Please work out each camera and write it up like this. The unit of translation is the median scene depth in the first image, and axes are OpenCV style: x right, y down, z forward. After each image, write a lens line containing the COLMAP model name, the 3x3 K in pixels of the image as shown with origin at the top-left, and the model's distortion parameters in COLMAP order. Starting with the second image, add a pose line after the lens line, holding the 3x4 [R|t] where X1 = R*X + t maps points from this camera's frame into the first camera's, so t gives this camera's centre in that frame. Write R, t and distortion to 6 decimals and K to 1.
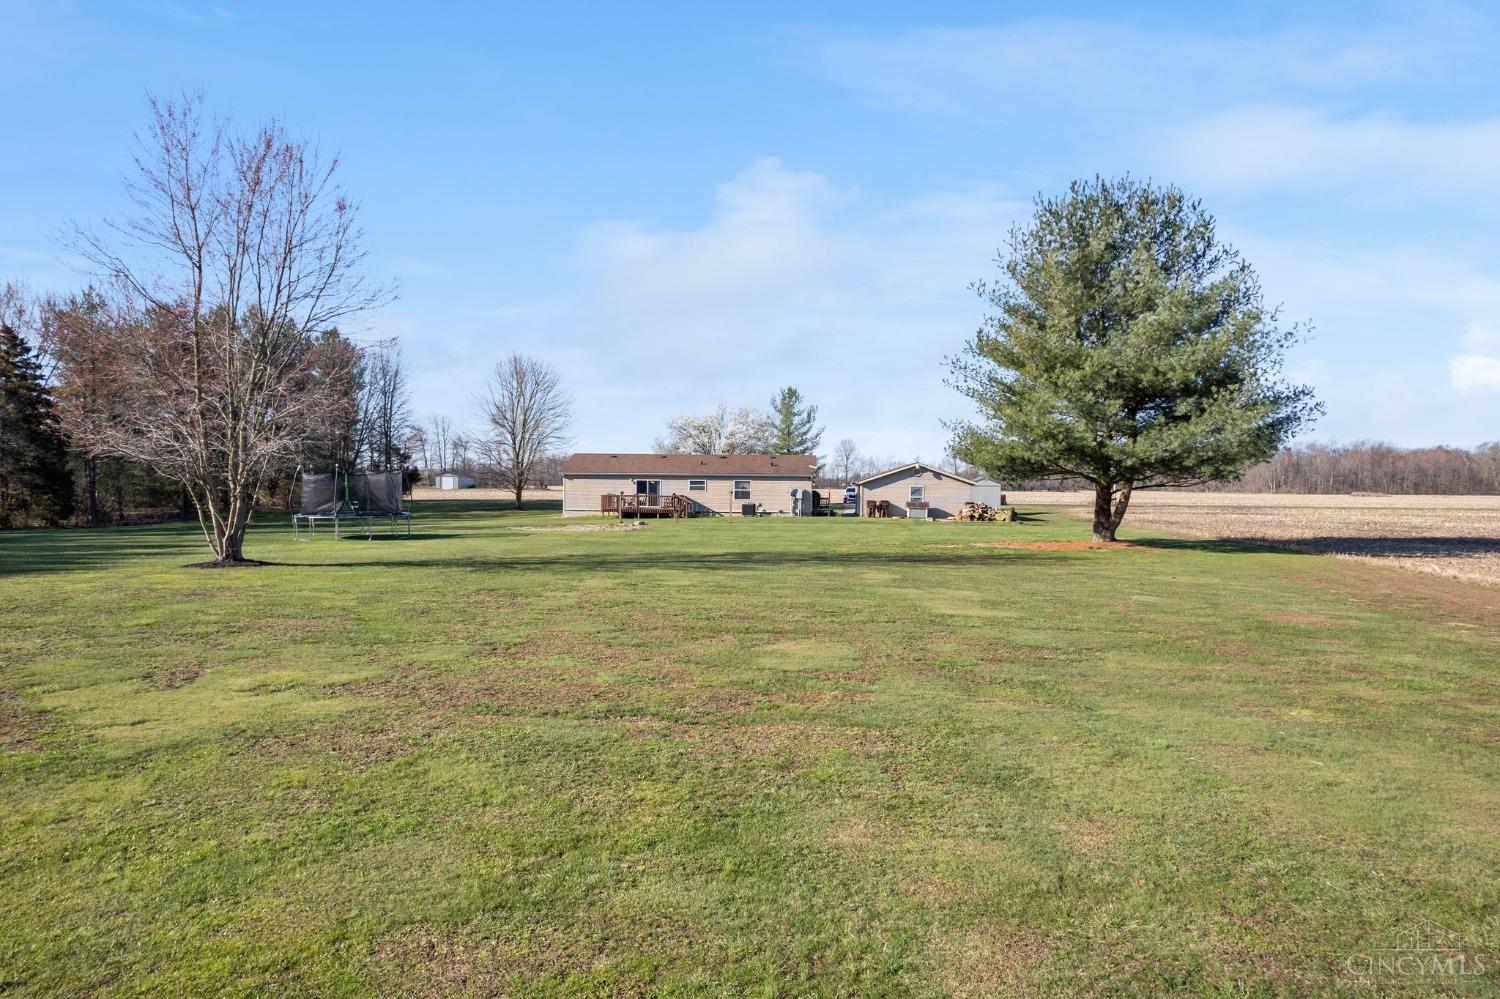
lens RADIAL K [[954.3, 0, 750.0], [0, 954.3, 499.5], [0, 0, 1]] dist [-0.086753, 0.070748]
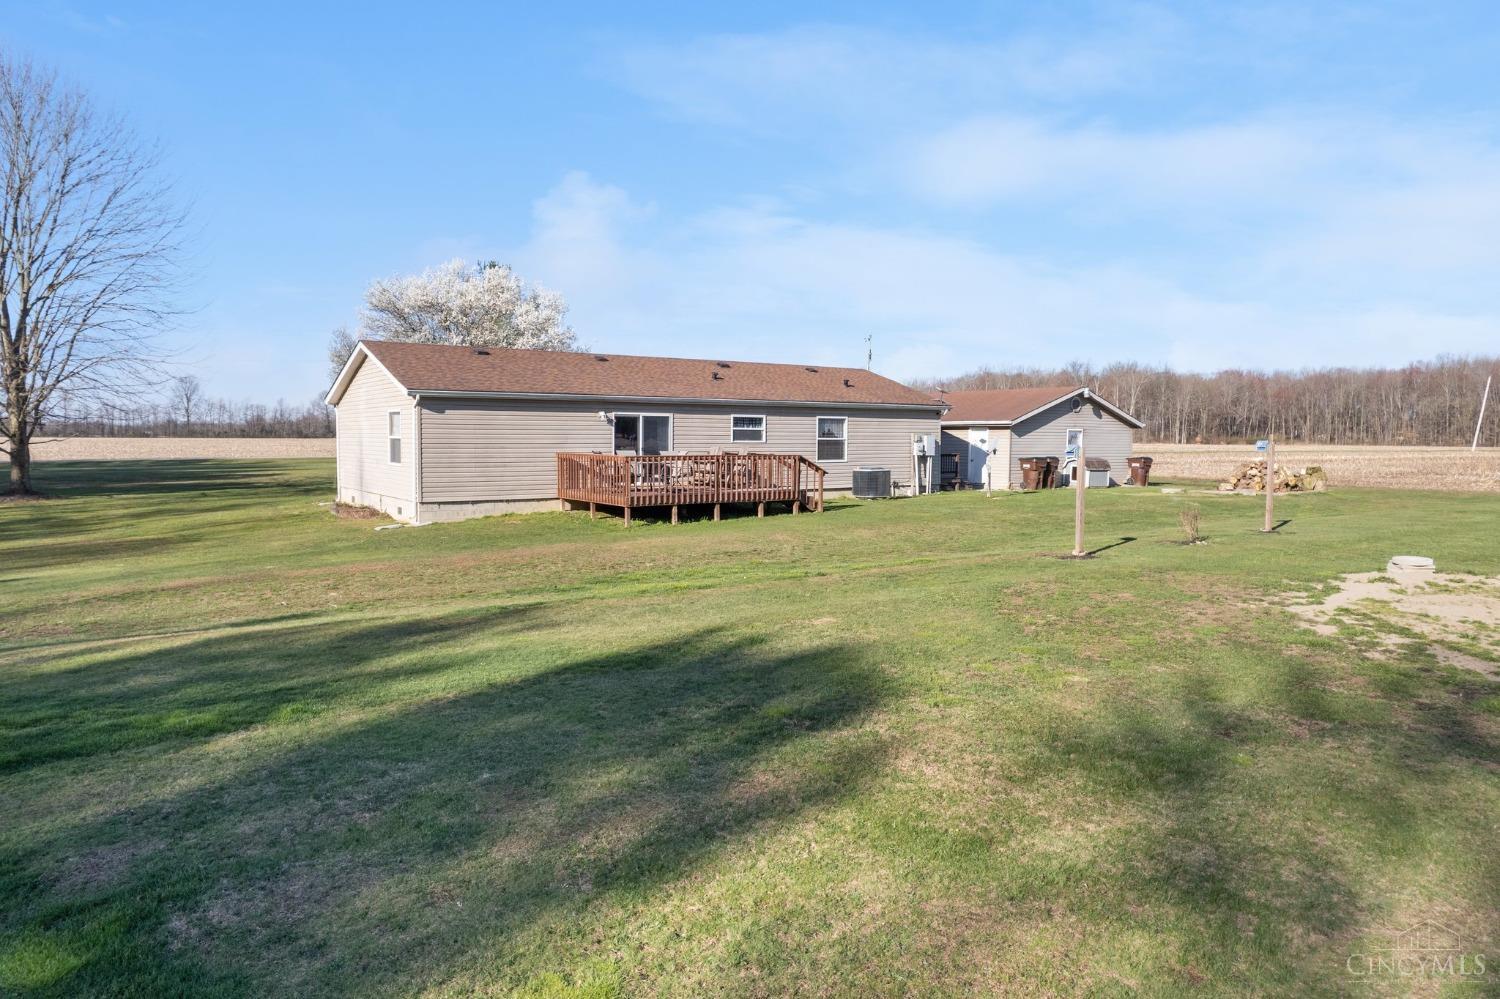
lens RADIAL K [[954.3, 0, 750.0], [0, 954.3, 499.5], [0, 0, 1]] dist [-0.086753, 0.070748]
pose [[0.793249, -0.046572, 0.607114, -0.306350], [0.012323, 0.998094, 0.060463, -0.008914], [-0.608773, -0.040481, 0.792311, 0.671593]]
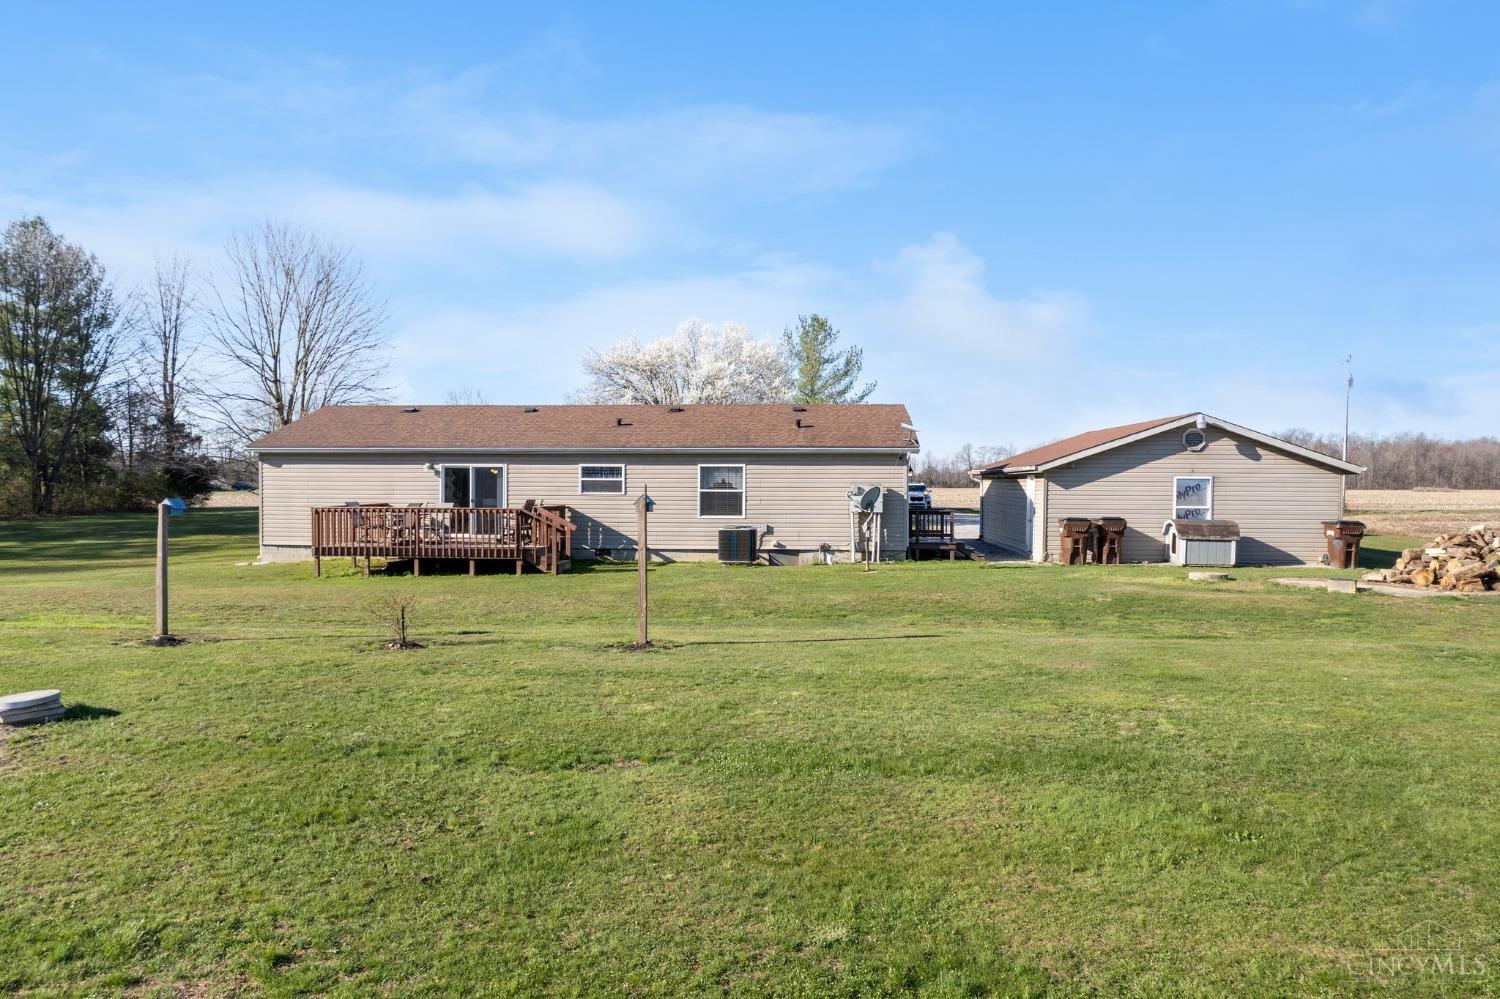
lens RADIAL K [[954.3, 0, 750.0], [0, 954.3, 499.5], [0, 0, 1]] dist [-0.086753, 0.070748]
pose [[0.999974, -0.005652, -0.004555, 0.005000], [0.005659, 0.999983, 0.001405, -0.006849], [0.004547, -0.001431, 0.999989, 0.626278]]
